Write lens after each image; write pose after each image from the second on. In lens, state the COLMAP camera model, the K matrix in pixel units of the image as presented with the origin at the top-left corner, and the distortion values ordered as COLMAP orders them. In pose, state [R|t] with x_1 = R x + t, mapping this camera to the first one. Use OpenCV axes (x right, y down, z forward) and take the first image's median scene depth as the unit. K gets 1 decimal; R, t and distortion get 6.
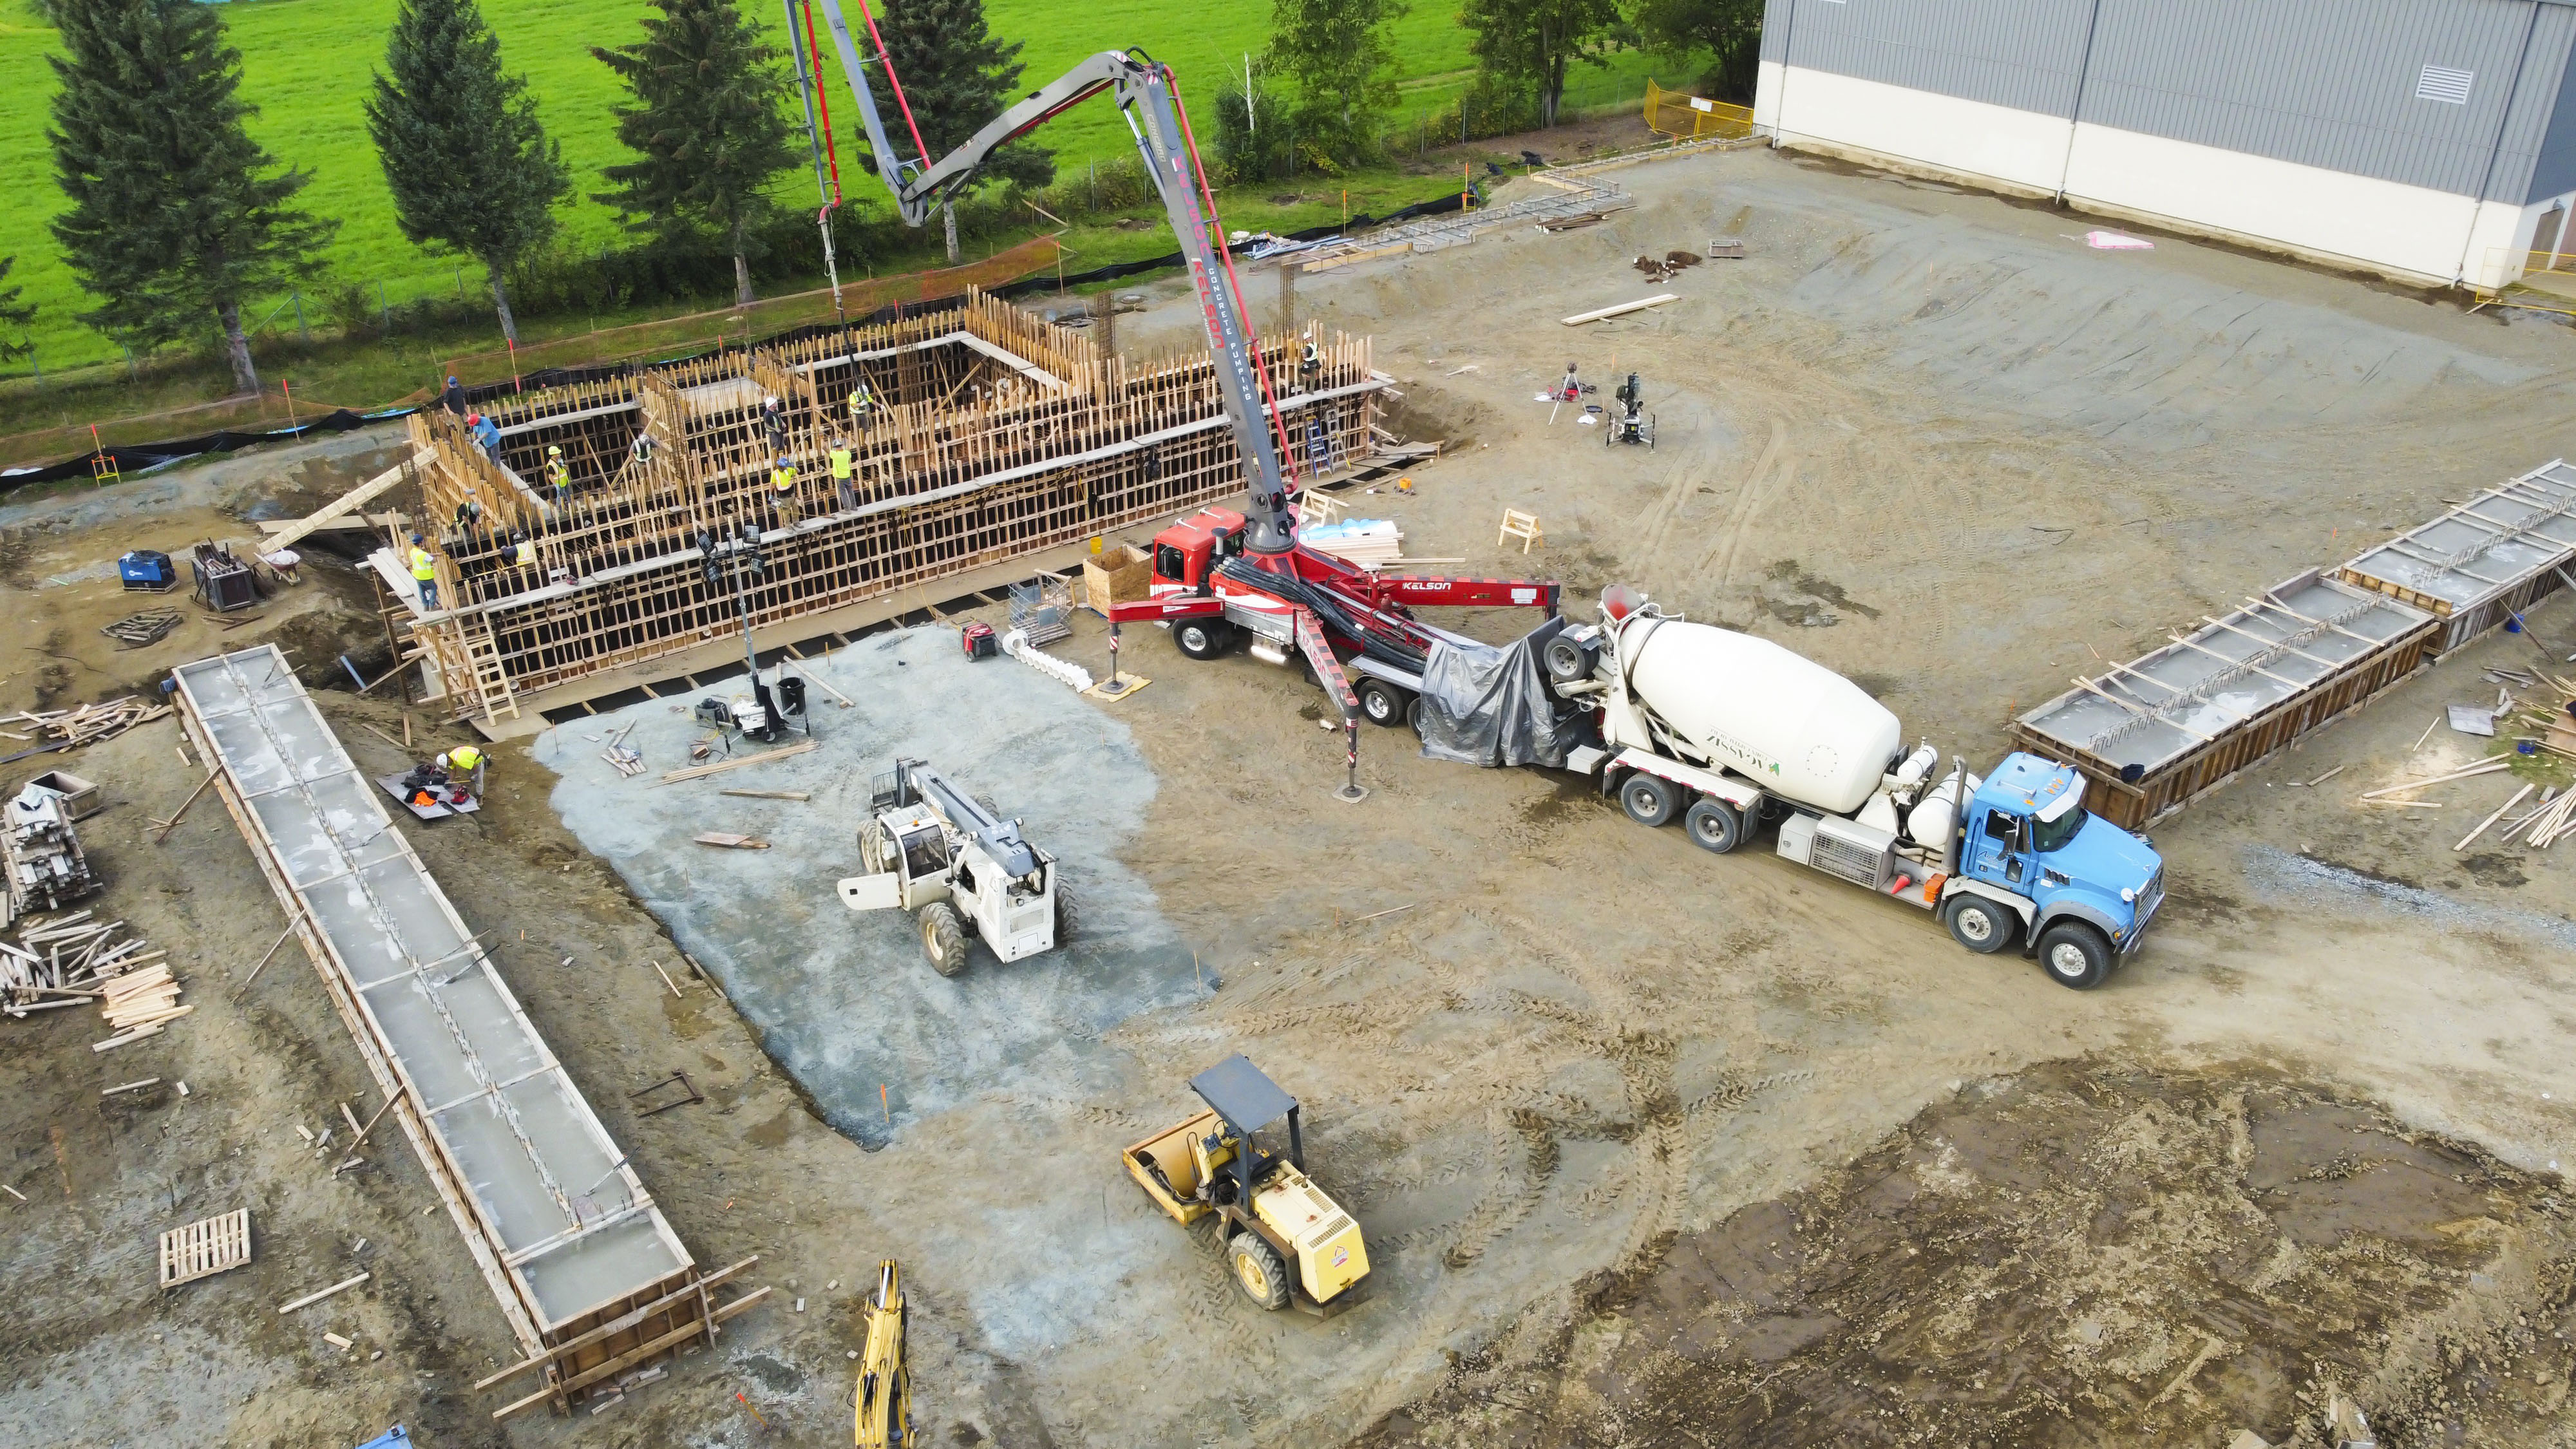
lens RADIAL K [[1950.4, 0, 1286.2], [0, 1950.4, 732.8], [0, 0, 1]] dist [-0.001652, -0.004255]
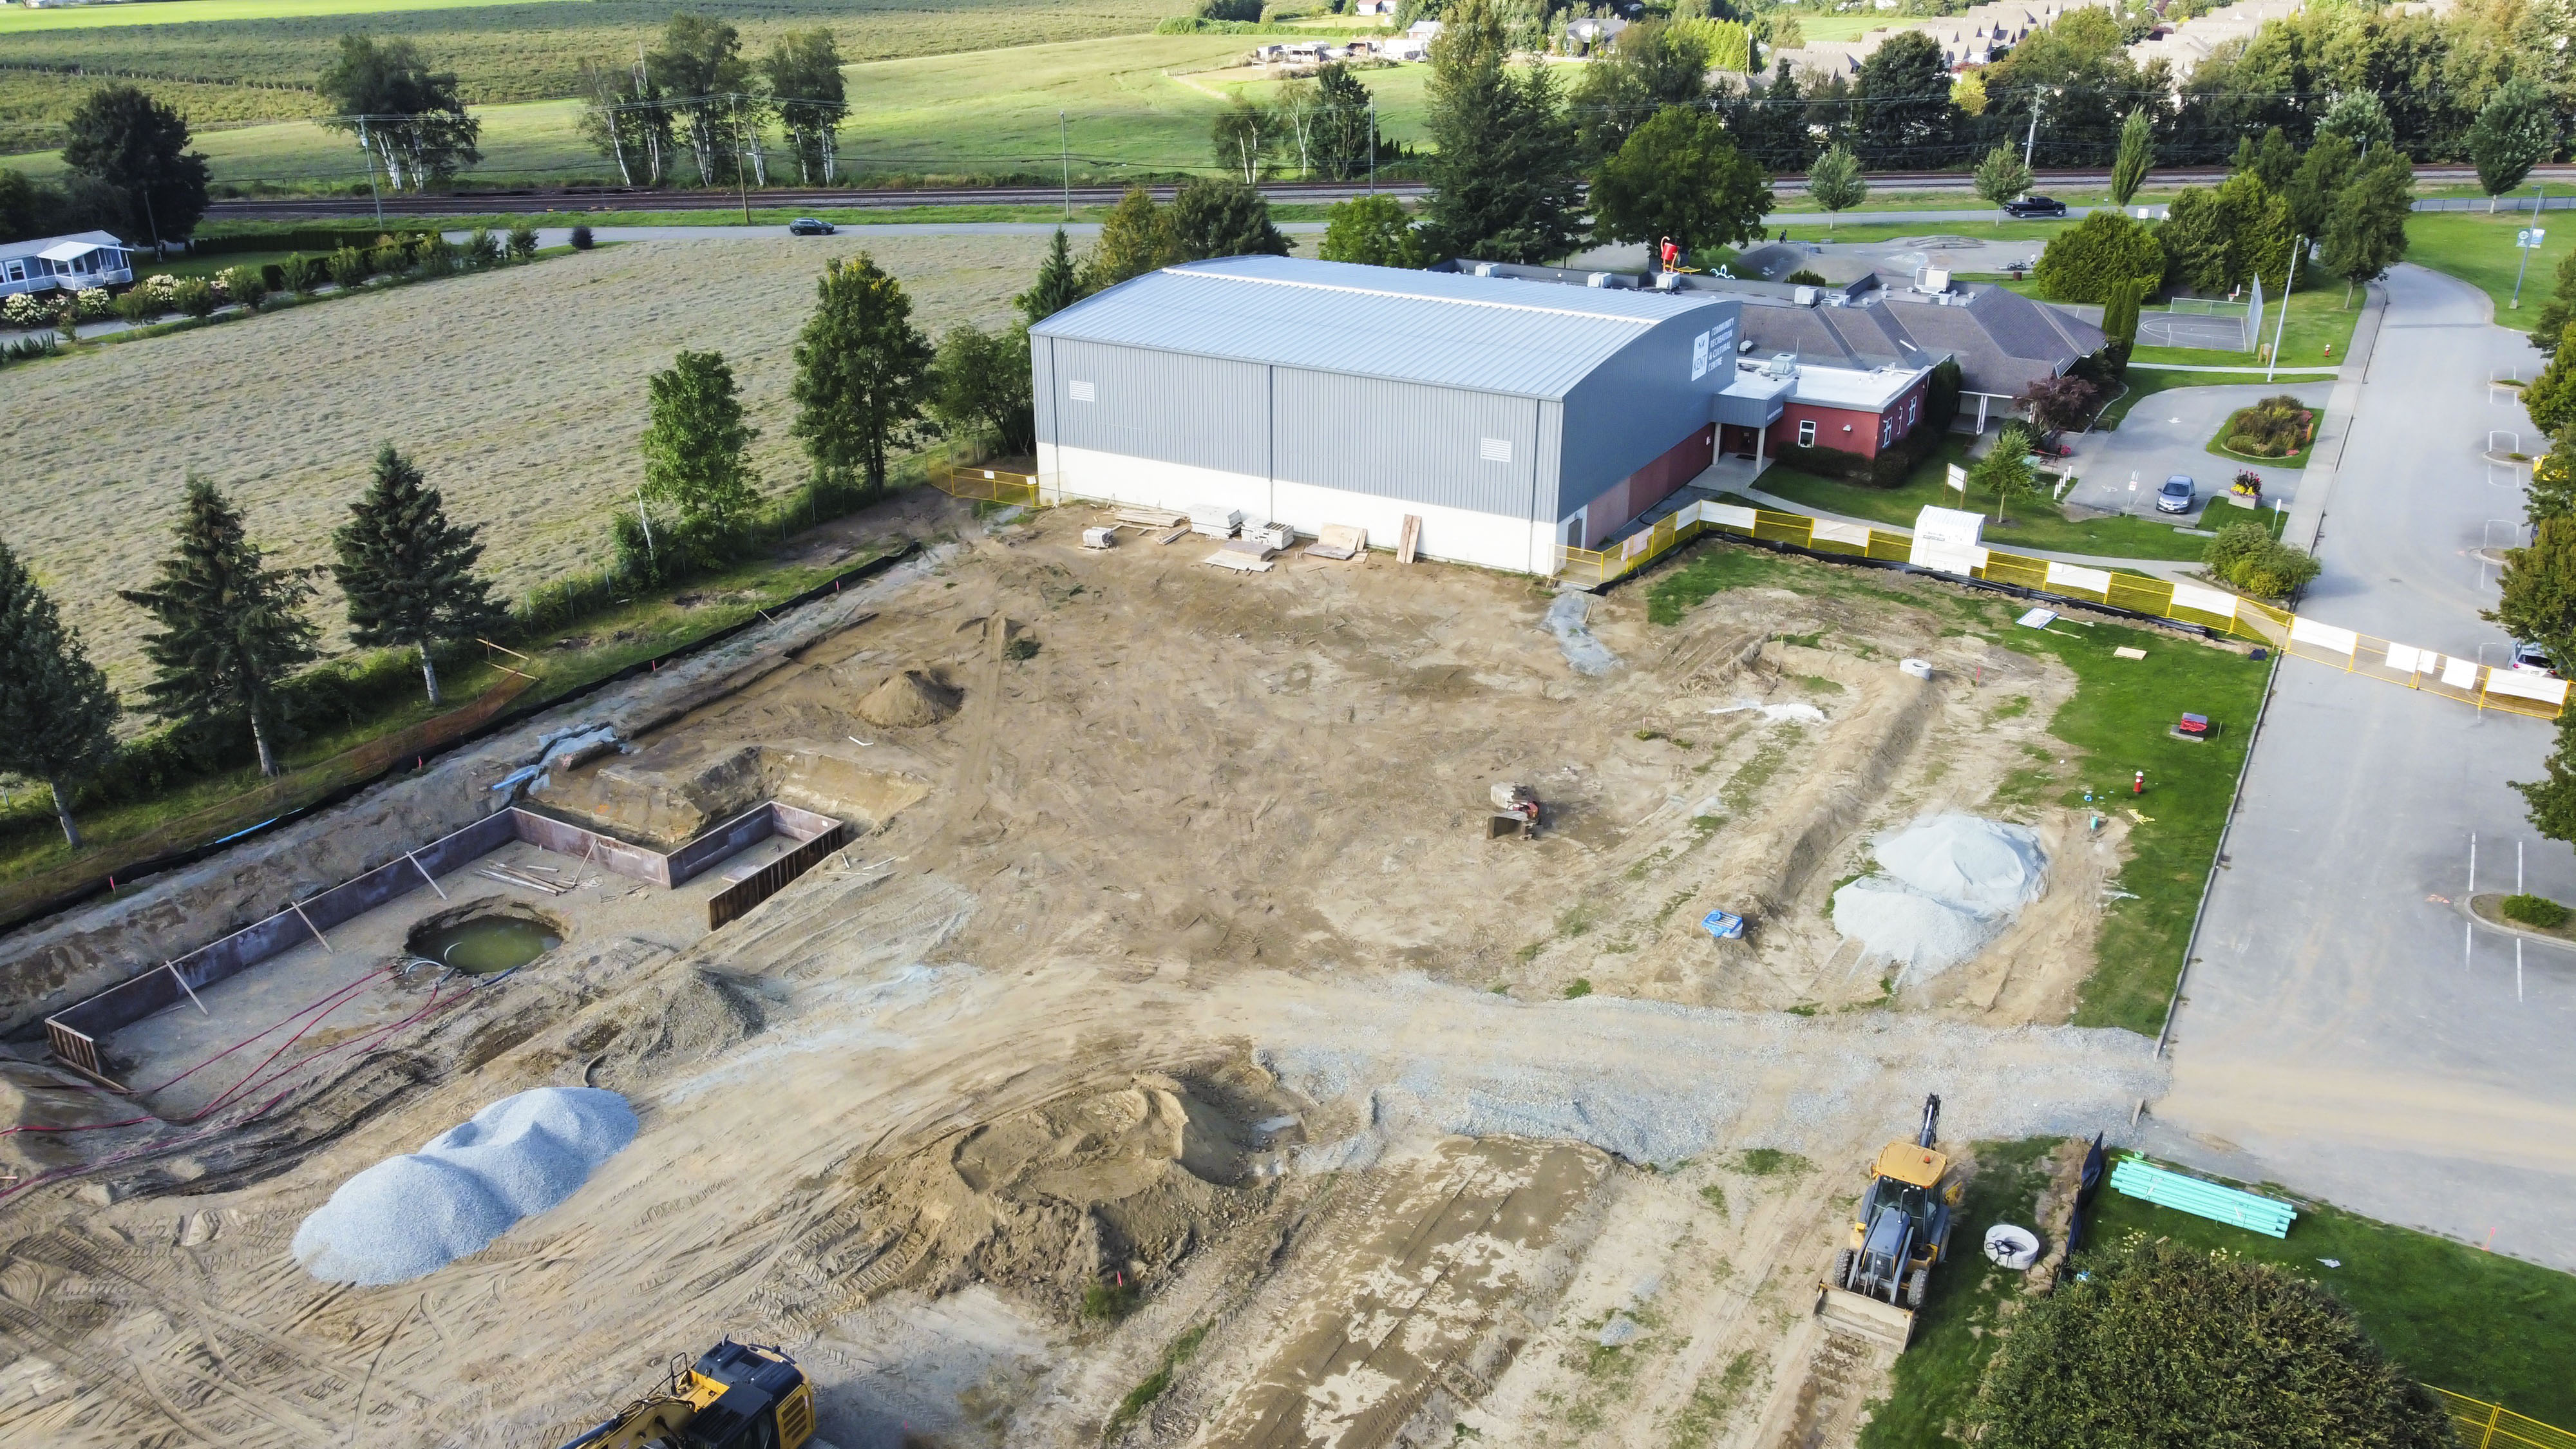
lens RADIAL K [[1950.4, 0, 1286.2], [0, 1950.4, 732.8], [0, 0, 1]] dist [-0.001652, -0.004255]
pose [[0.922563, -0.157022, 0.352452, -0.202904], [0.190976, 0.979539, -0.063495, -0.081795], [-0.335270, 0.125888, 0.933674, -0.539846]]
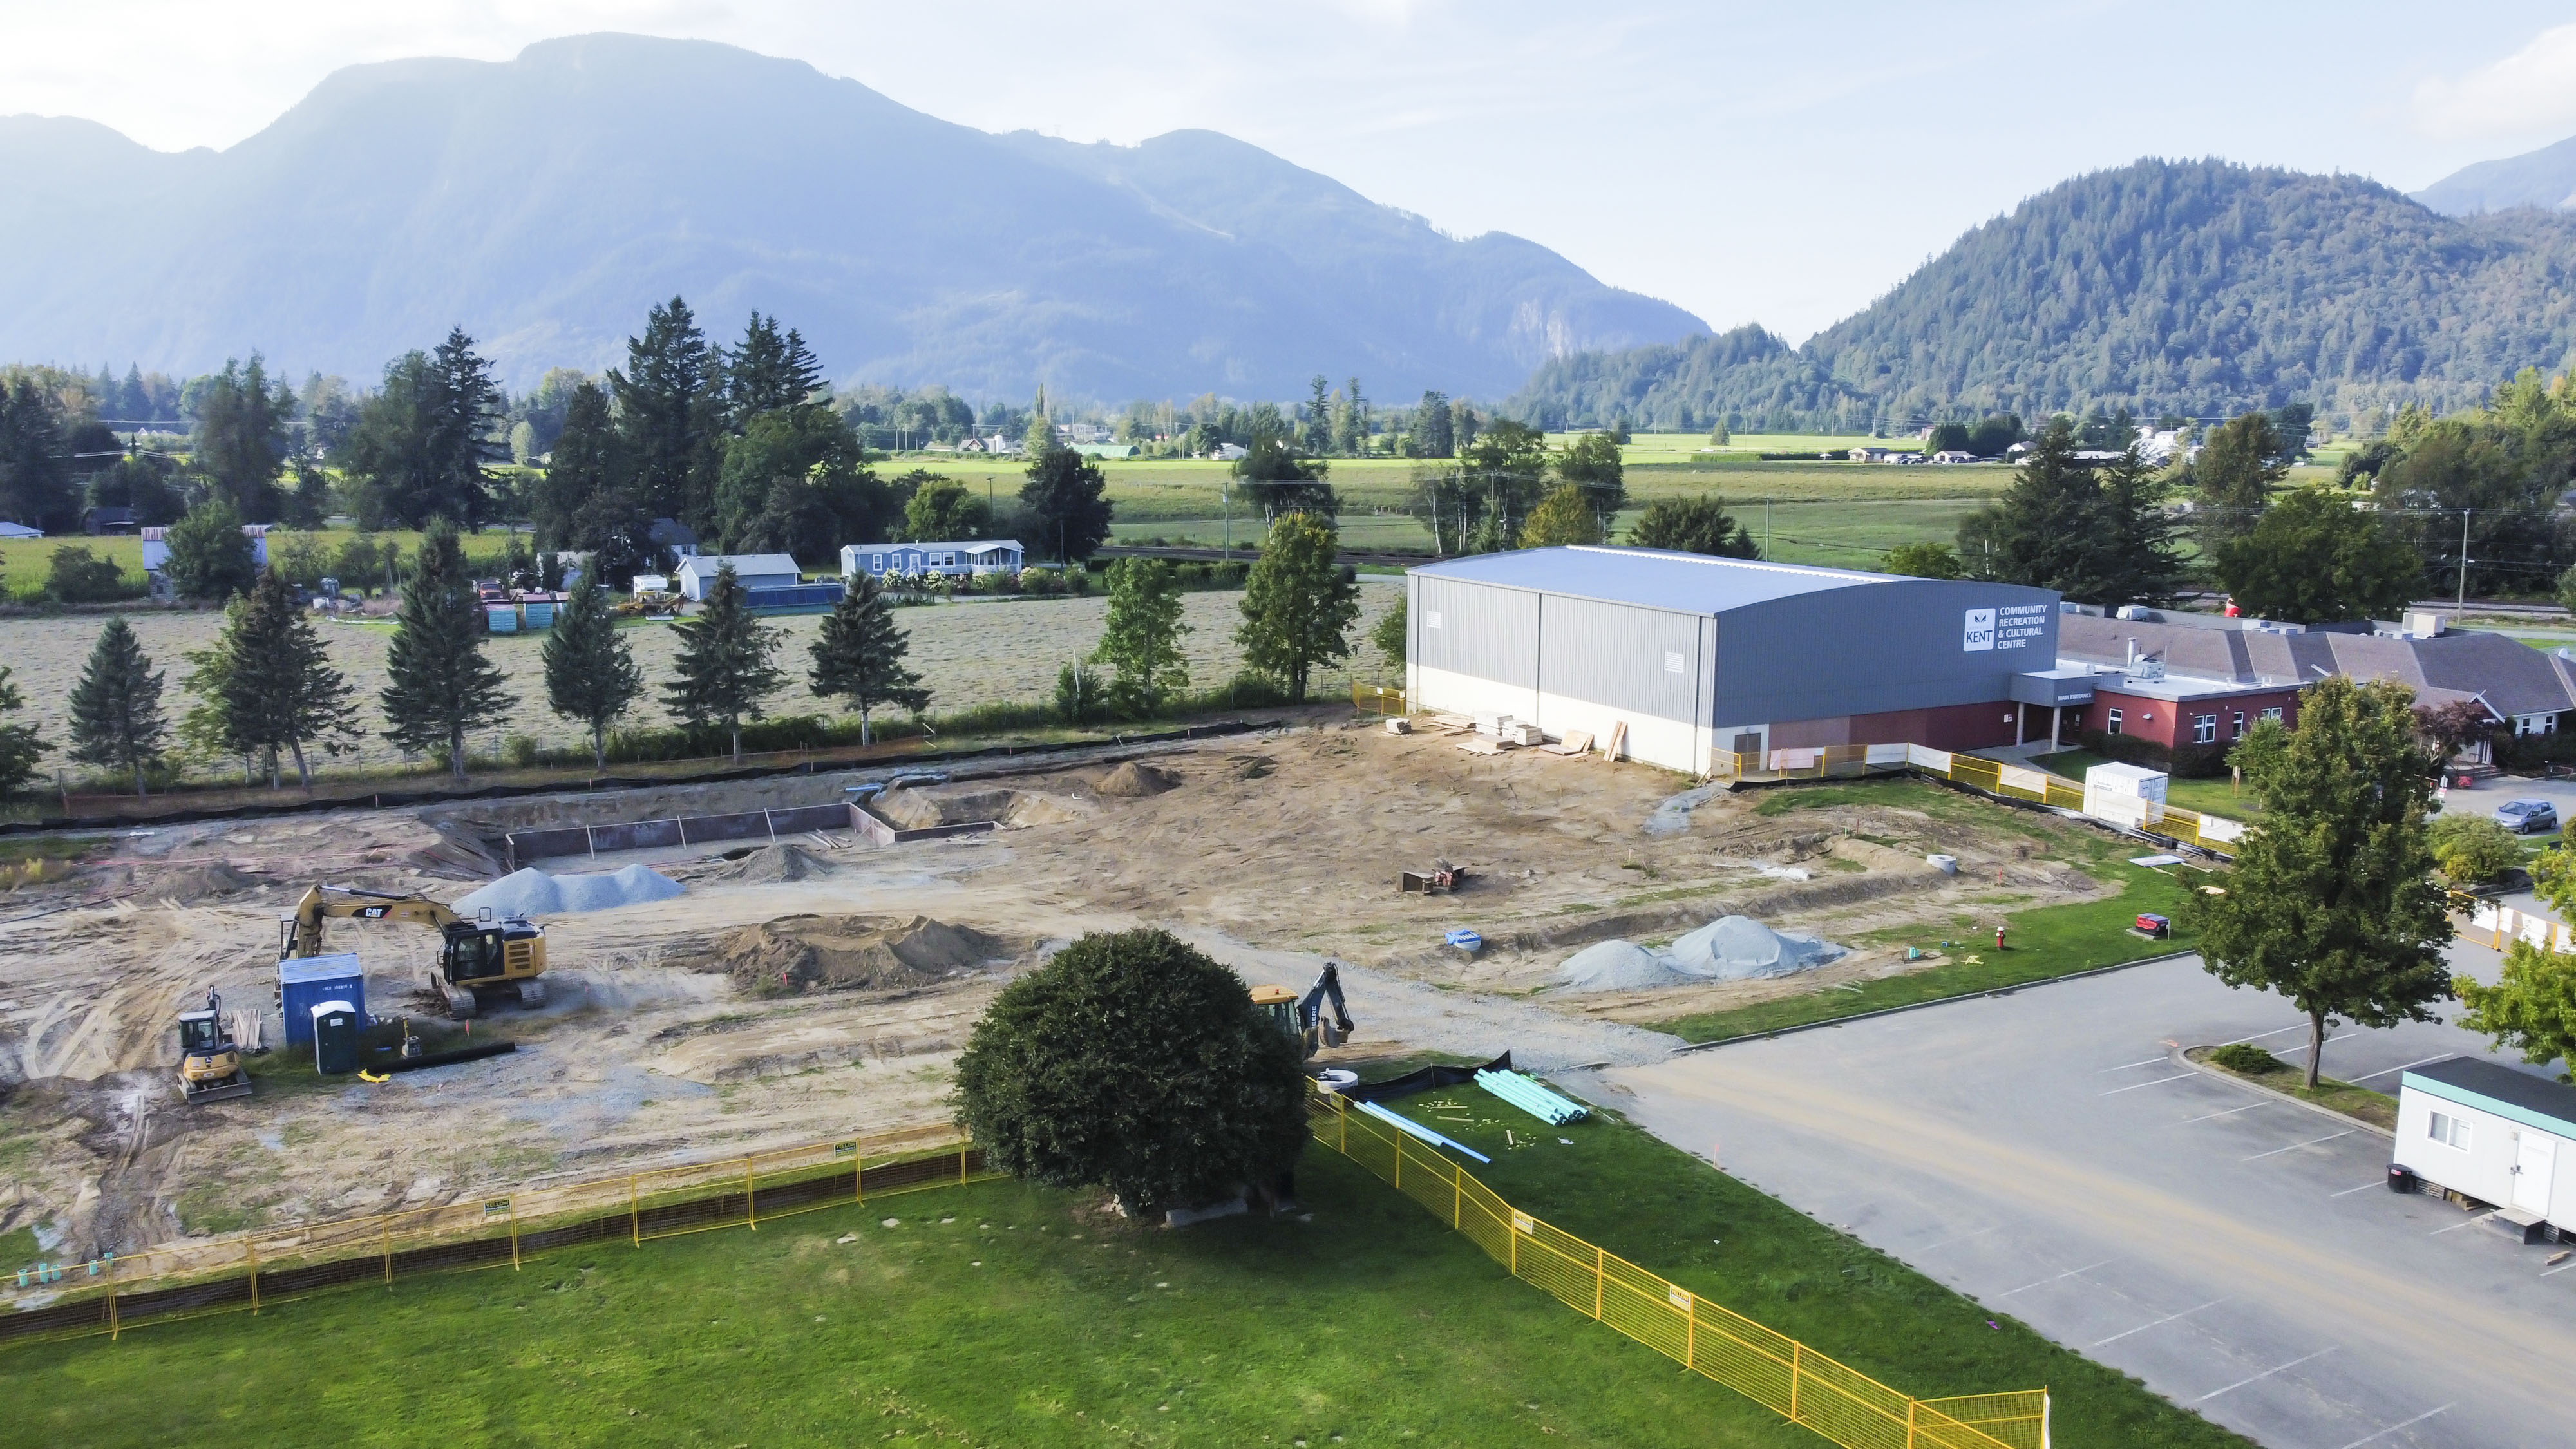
lens RADIAL K [[1950.4, 0, 1286.2], [0, 1950.4, 732.8], [0, 0, 1]] dist [-0.001652, -0.004255]
pose [[0.988001, 0.025774, -0.152282, 0.828643], [-0.075262, 0.941335, -0.328975, 0.514225], [0.134869, 0.336488, 0.931980, -1.023753]]
